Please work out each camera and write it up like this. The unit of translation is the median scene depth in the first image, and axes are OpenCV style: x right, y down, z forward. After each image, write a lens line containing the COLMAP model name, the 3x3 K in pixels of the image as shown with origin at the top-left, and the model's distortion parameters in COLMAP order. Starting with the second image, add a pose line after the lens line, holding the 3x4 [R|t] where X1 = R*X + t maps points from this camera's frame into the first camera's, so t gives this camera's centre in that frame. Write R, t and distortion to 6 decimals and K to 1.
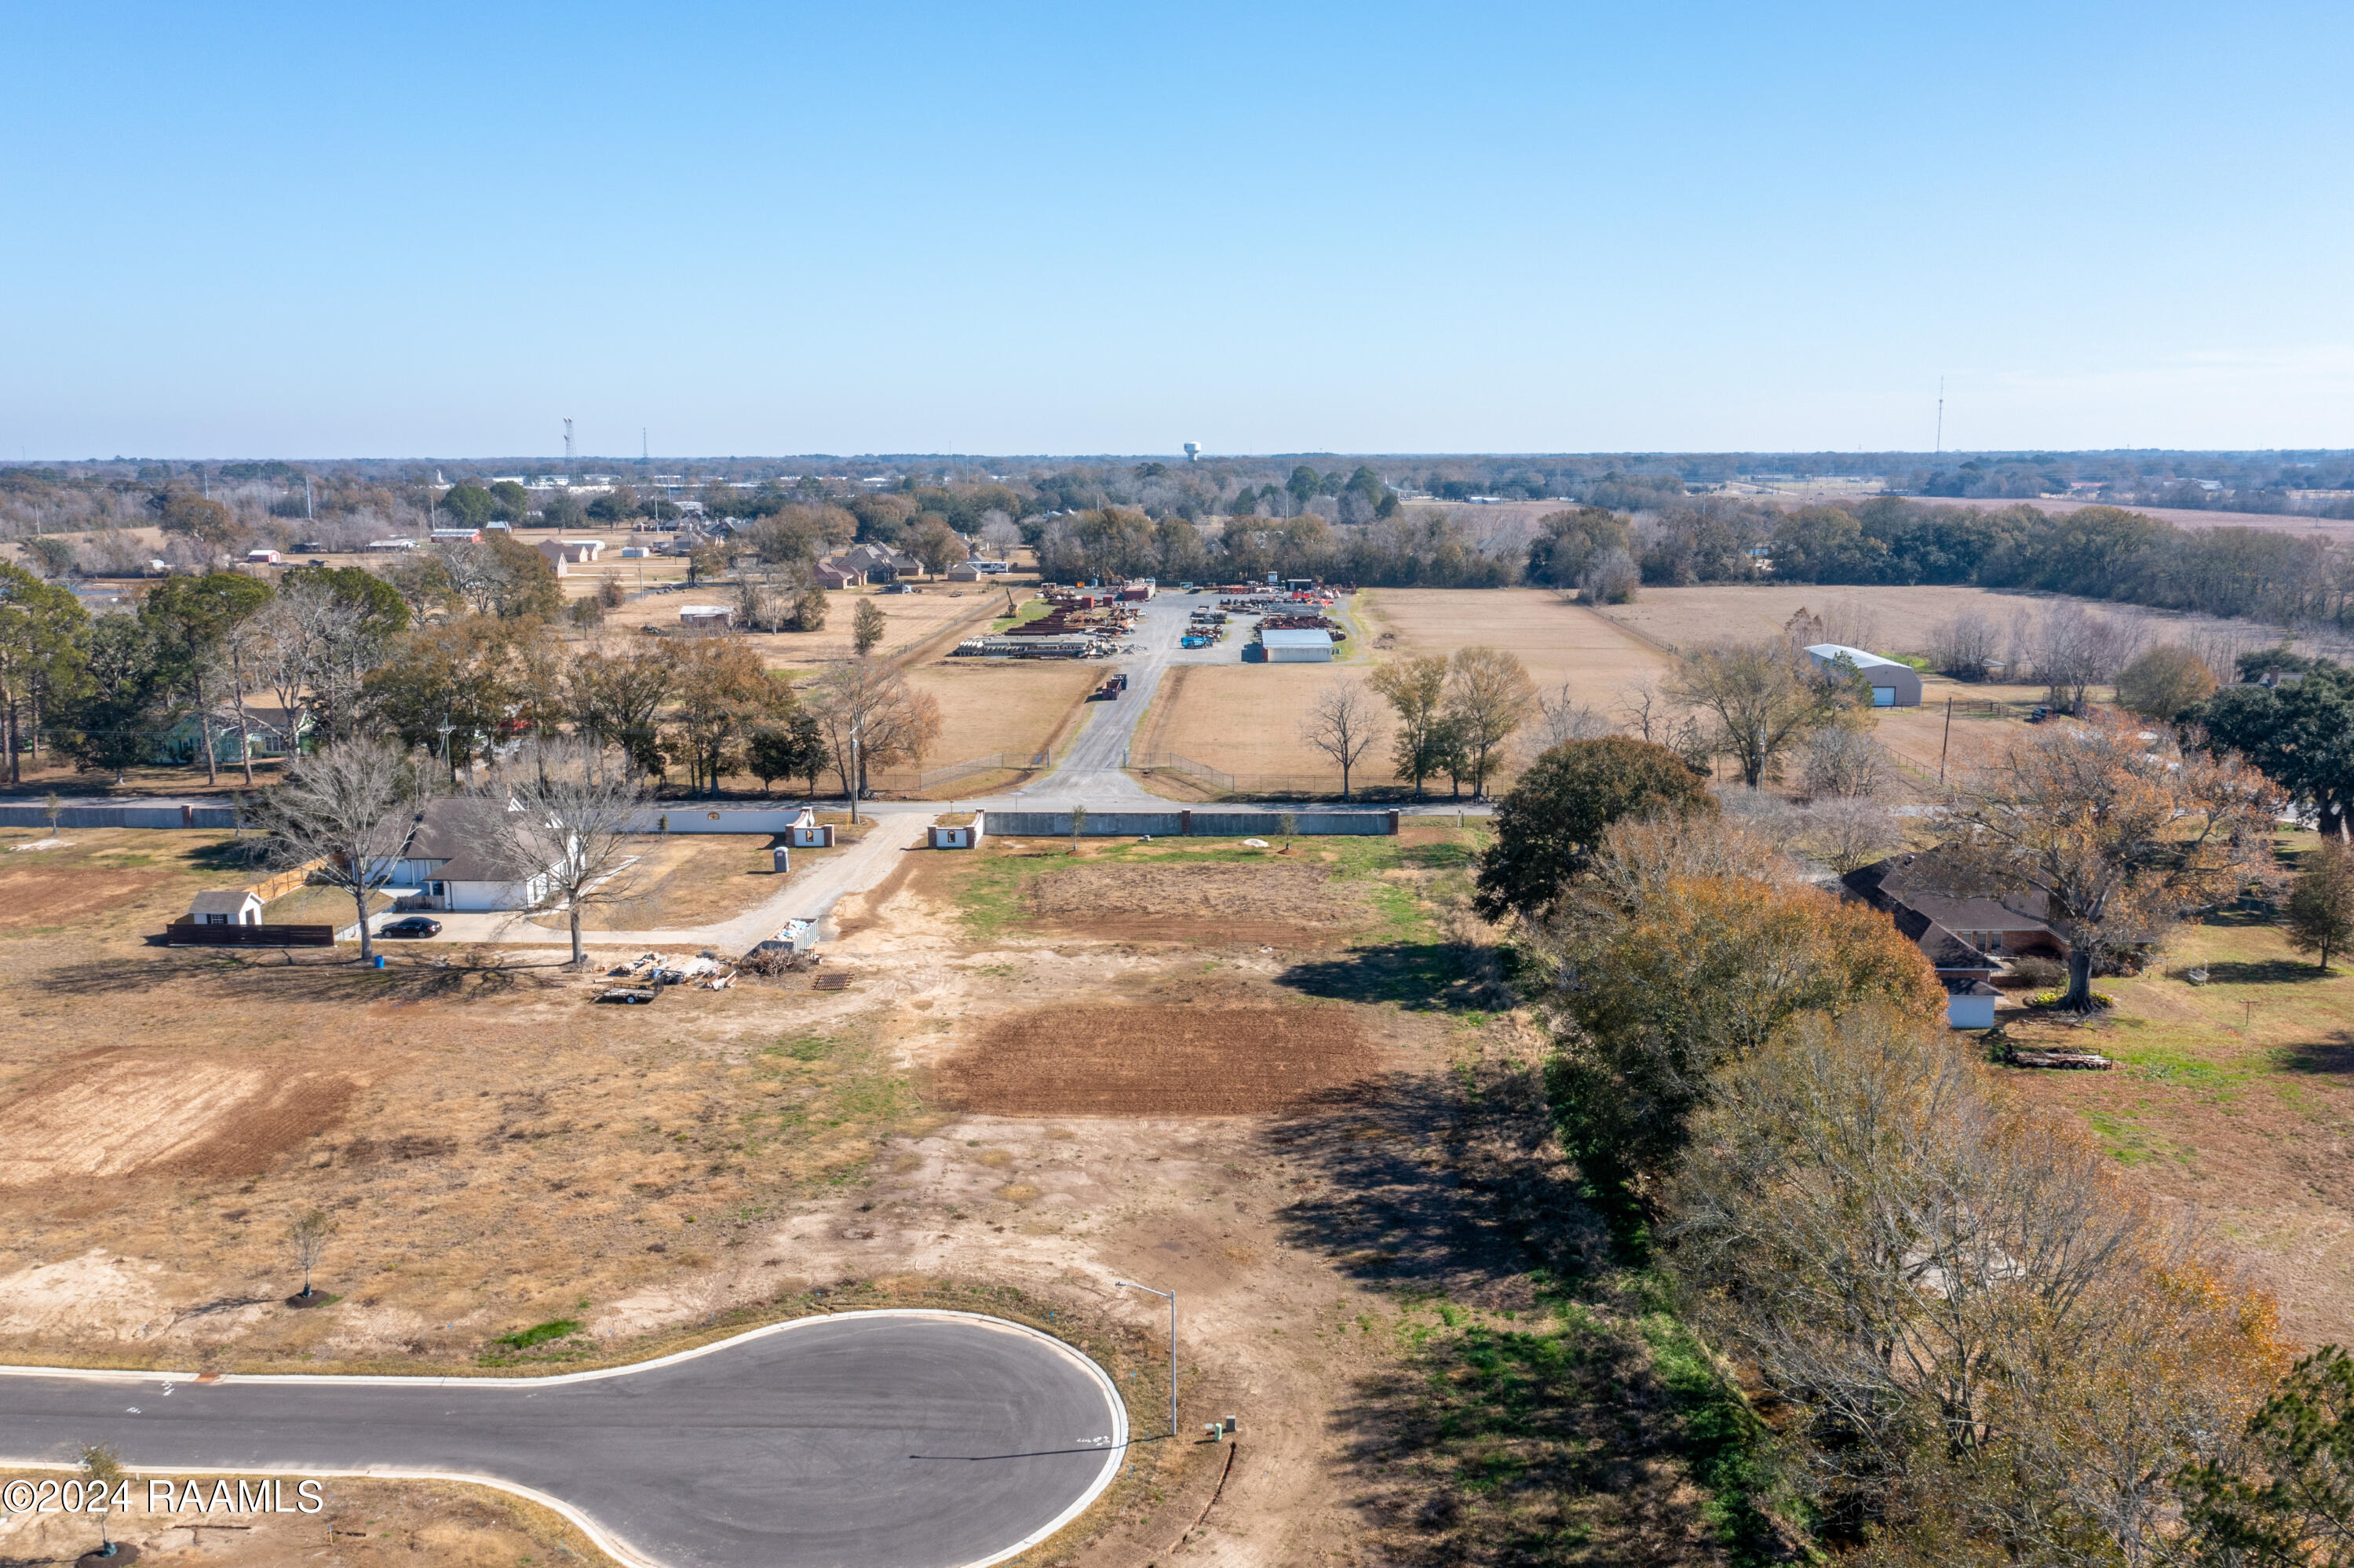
lens RADIAL K [[1879.2, 0, 1185.5], [0, 1879.2, 803.6], [0, 0, 1]] dist [-0.028807, 0.021847]
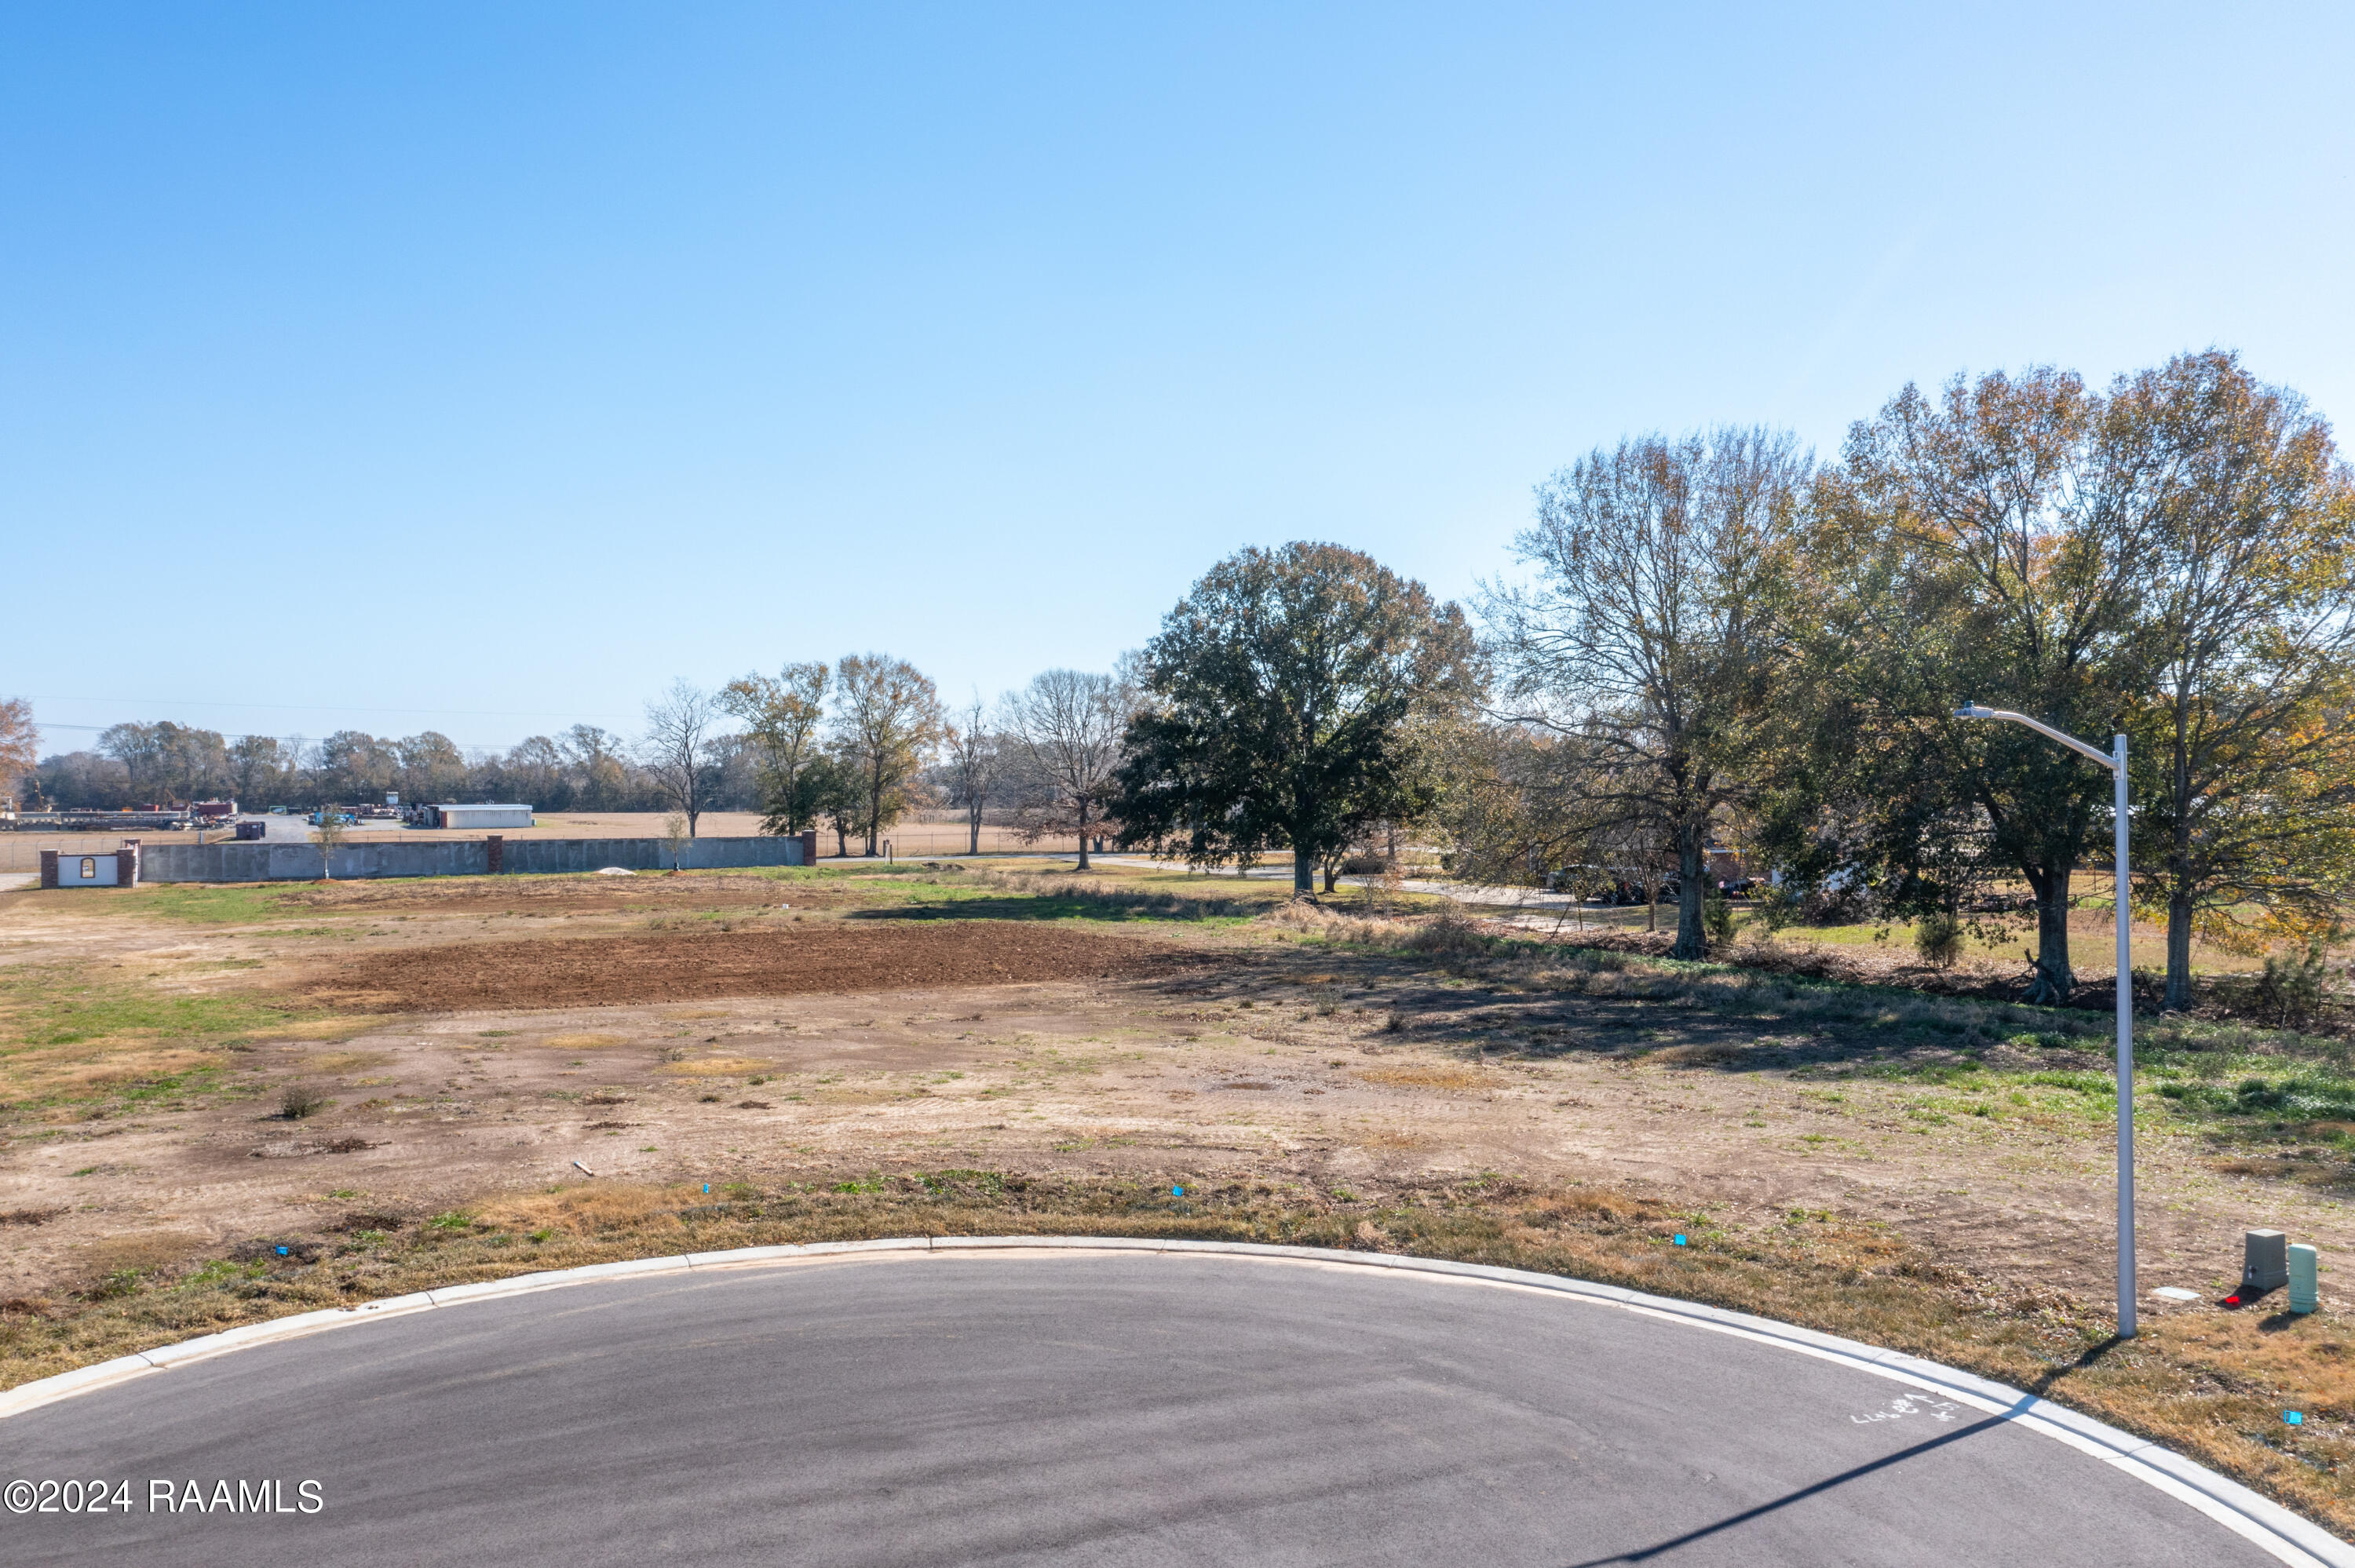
lens RADIAL K [[1879.9, 0, 1186.1], [0, 1879.9, 784.3], [0, 0, 1]] dist [-0.028807, 0.021847]
pose [[0.881722, 0.006567, 0.471723, -0.095001], [0.082778, 0.982237, -0.168399, 0.115574], [-0.464450, 0.187530, 0.865517, 0.323183]]
